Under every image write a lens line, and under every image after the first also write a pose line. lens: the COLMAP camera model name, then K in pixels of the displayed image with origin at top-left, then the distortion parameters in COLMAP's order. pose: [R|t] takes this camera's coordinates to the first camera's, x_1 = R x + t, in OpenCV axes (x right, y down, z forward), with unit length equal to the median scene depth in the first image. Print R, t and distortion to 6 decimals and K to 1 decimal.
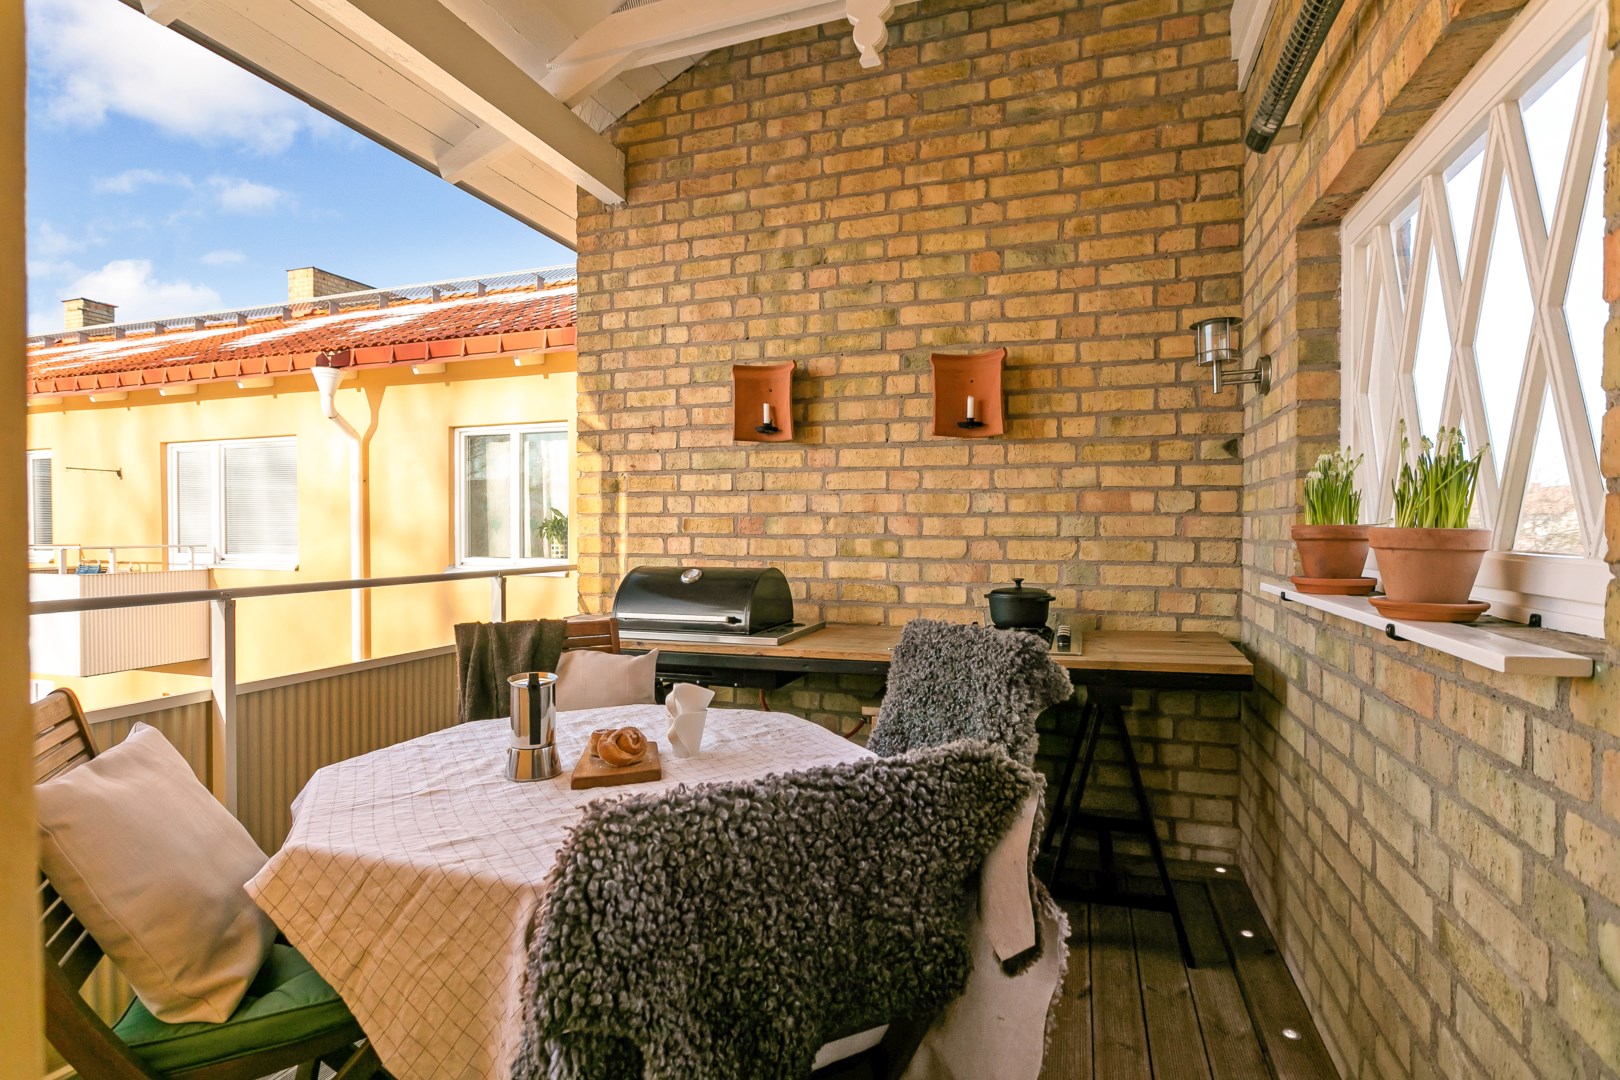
lens RADIAL K [[852.5, 0, 816.1], [0, 852.5, 550.0], [0, 0, 1]] dist [-0.036624, 0.028414]
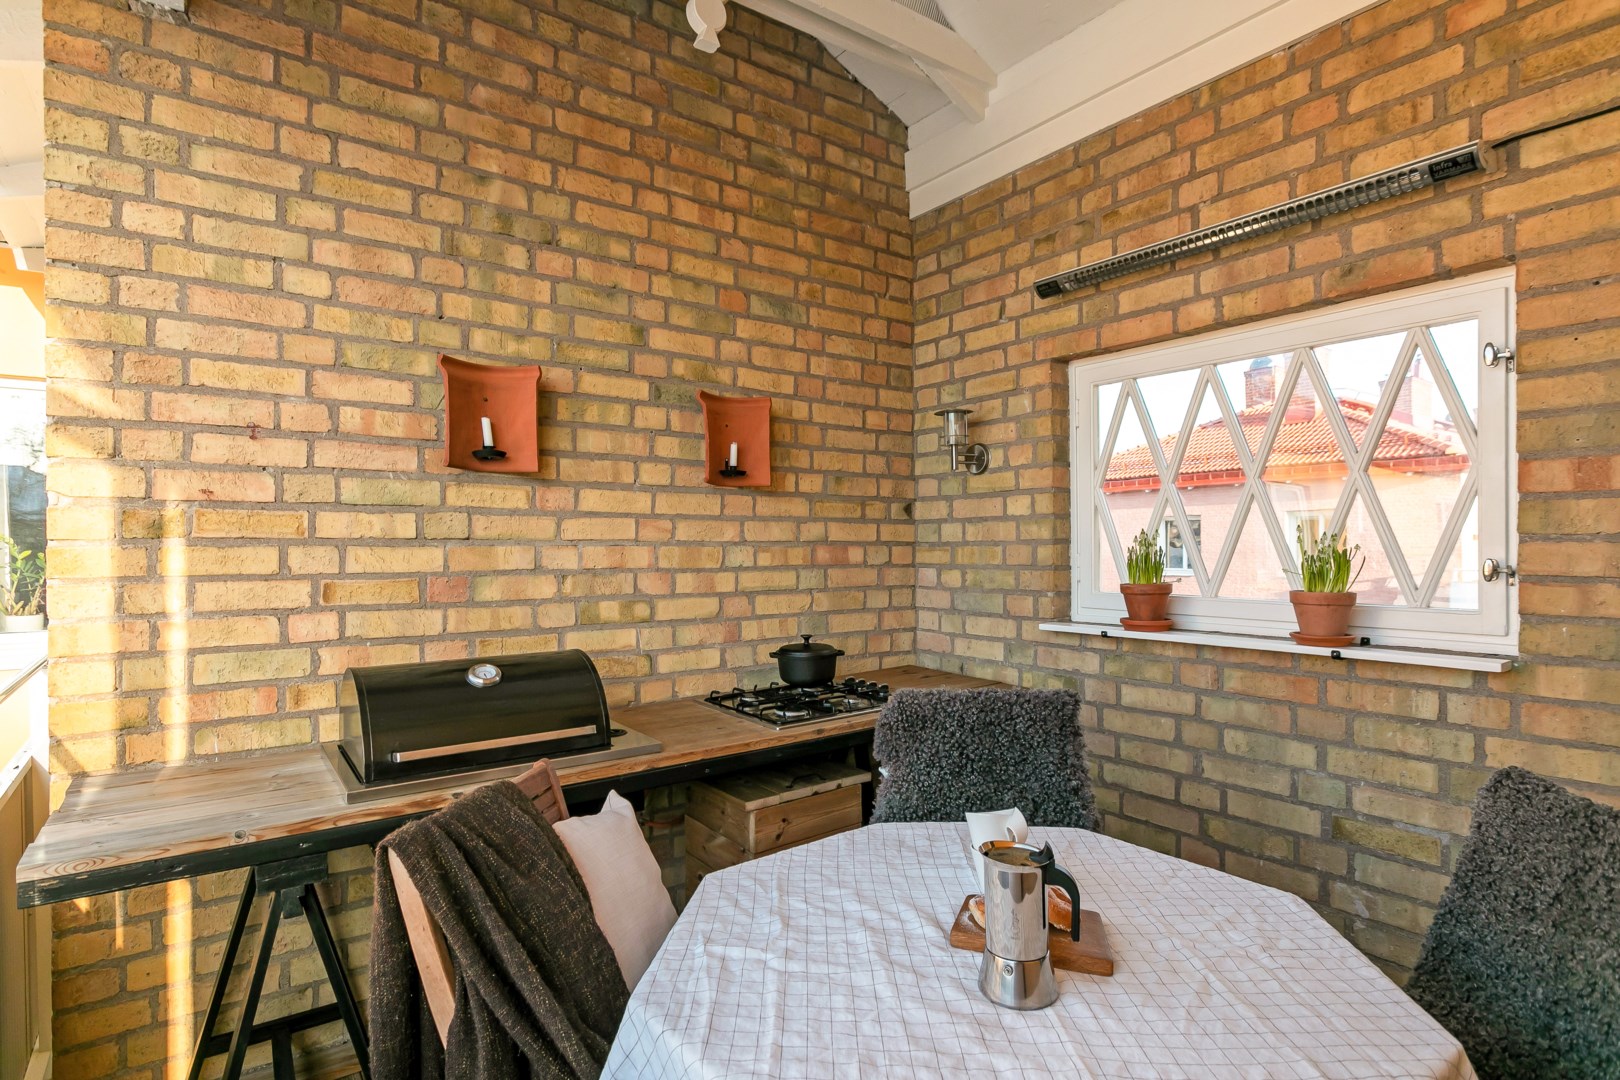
lens RADIAL K [[852.5, 0, 816.1], [0, 852.5, 550.0], [0, 0, 1]] dist [-0.036624, 0.028414]
pose [[0.531121, -0.008434, 0.847254, -0.527590], [0.023554, 0.999711, -0.004814, -0.053650], [-0.846969, 0.022513, 0.531166, 0.407536]]
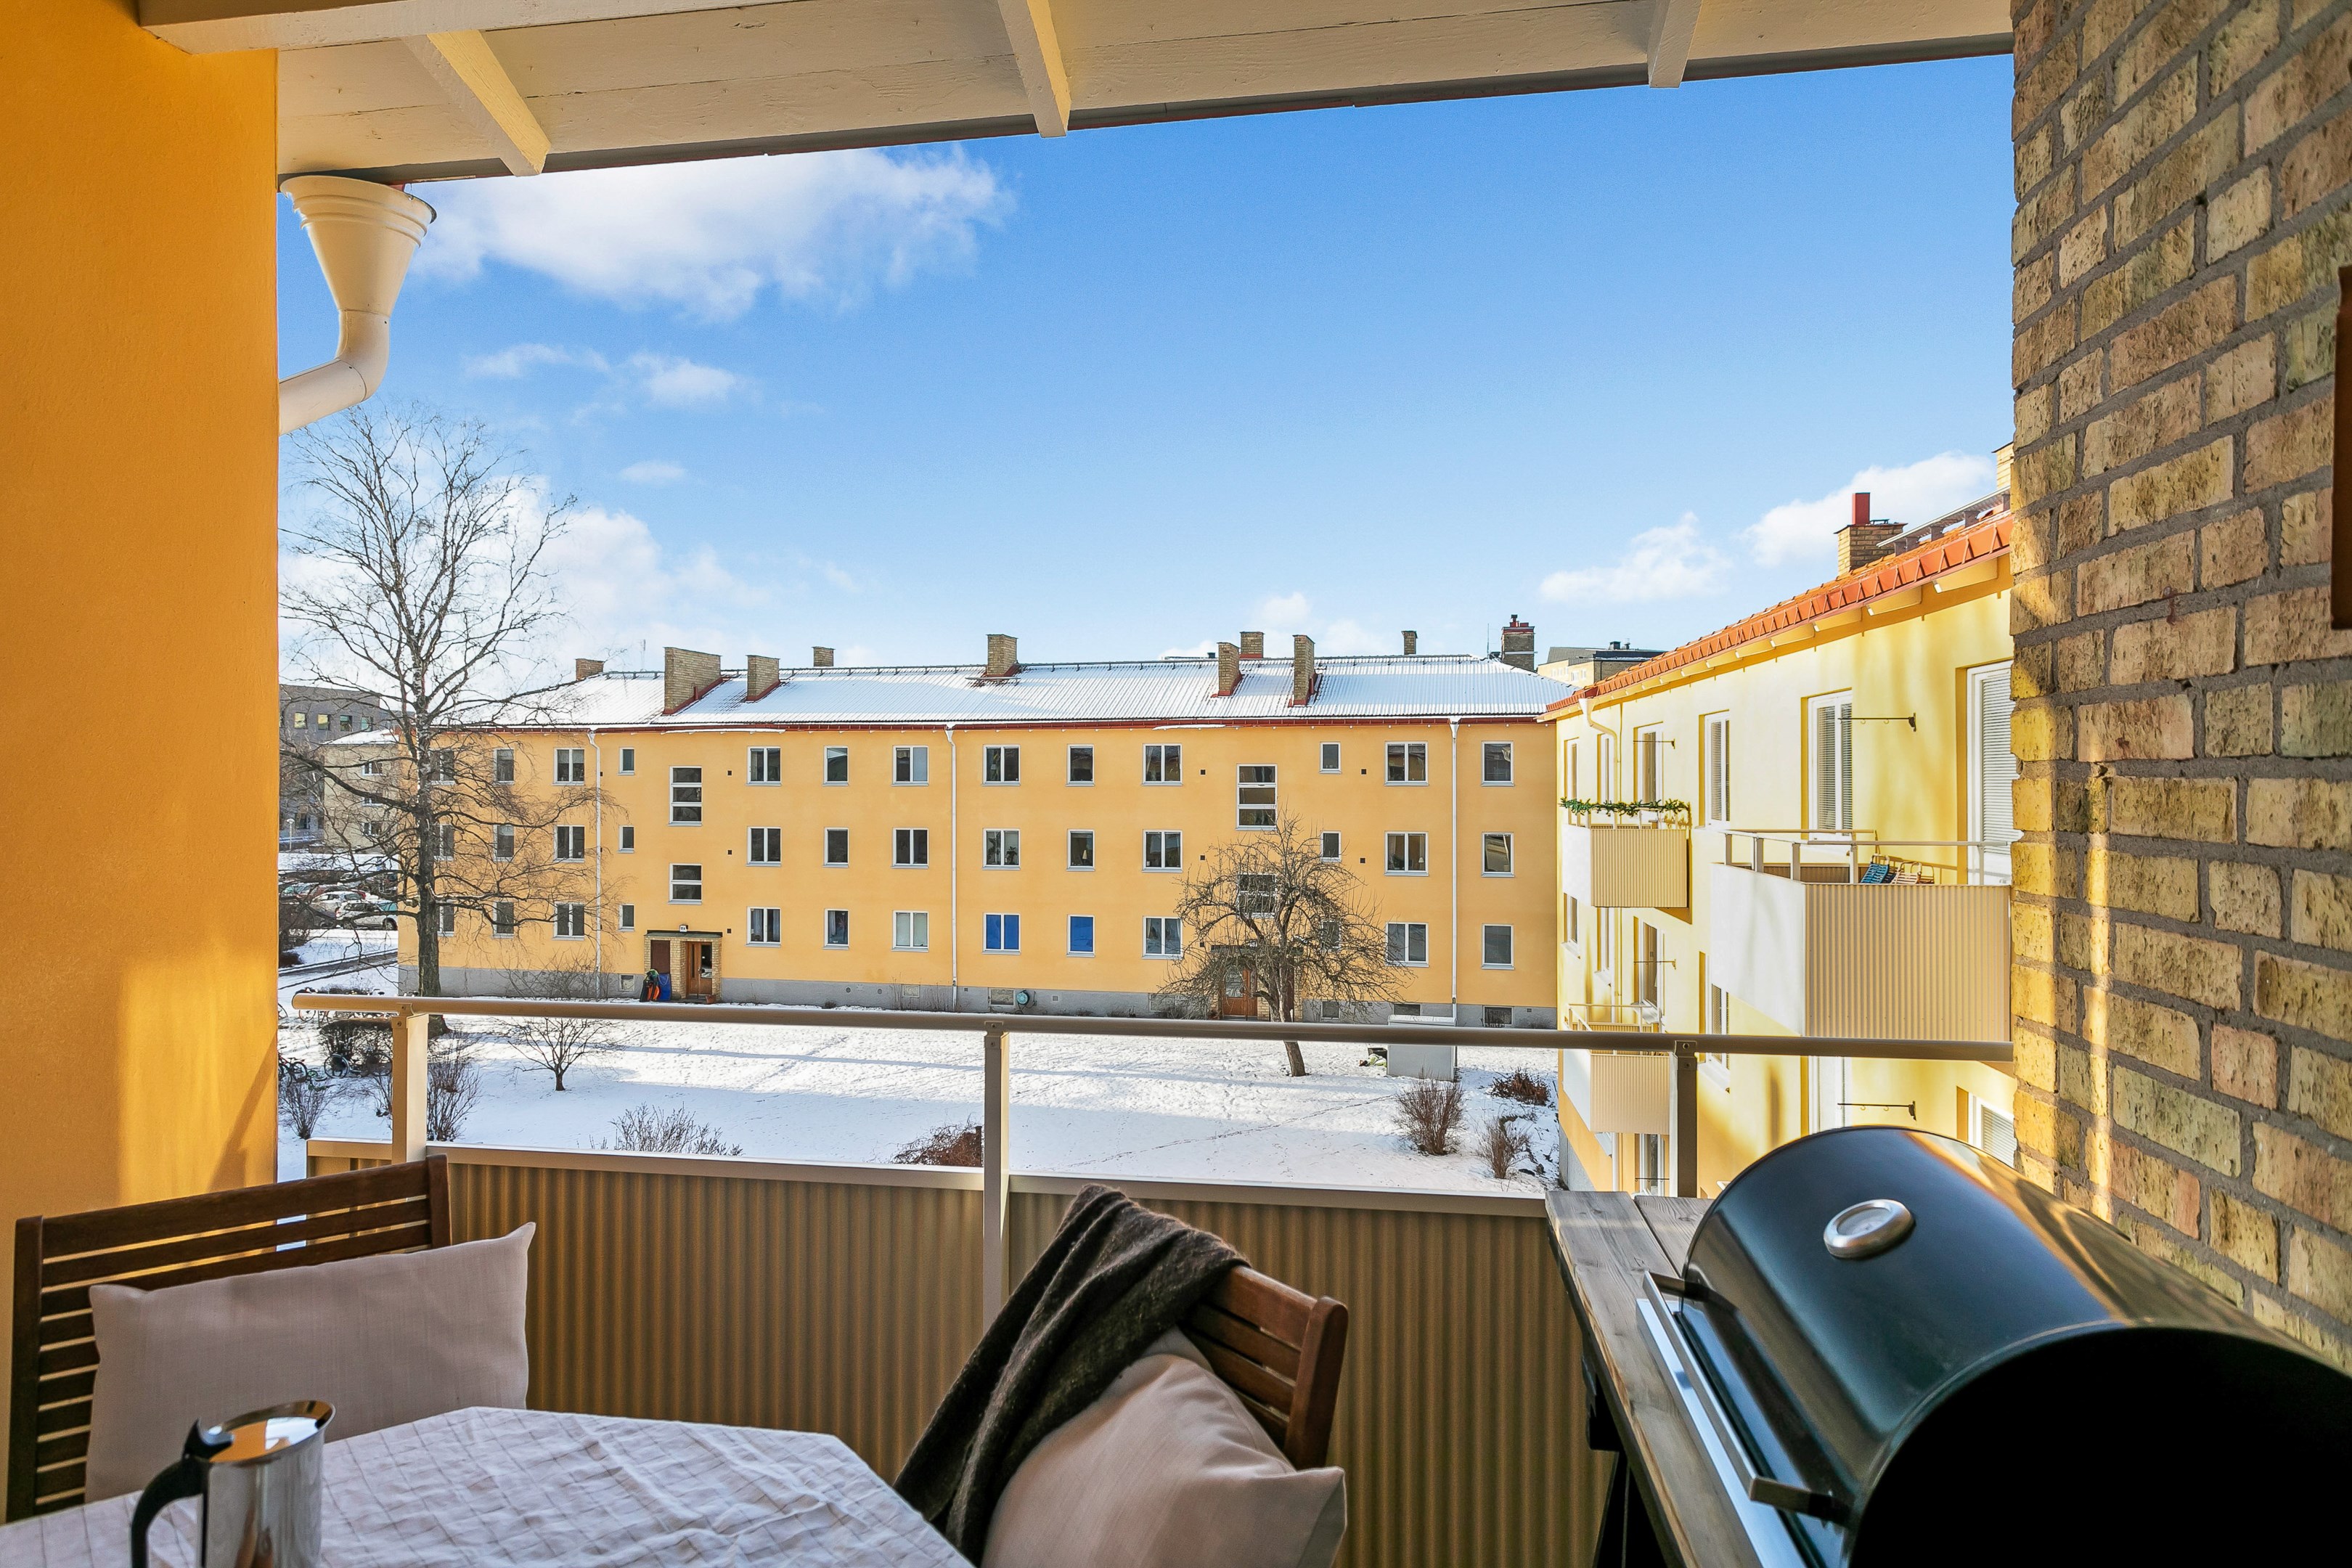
lens RADIAL K [[1338.5, 0, 1176.5], [0, 1338.5, 762.0], [0, 0, 1]] dist [-0.021429, 0.025143]
pose [[0.201267, -0.013202, -0.979447, 0.170361], [-0.024912, 0.999517, -0.018591, -0.085063], [0.979220, 0.028142, 0.200841, 0.676481]]
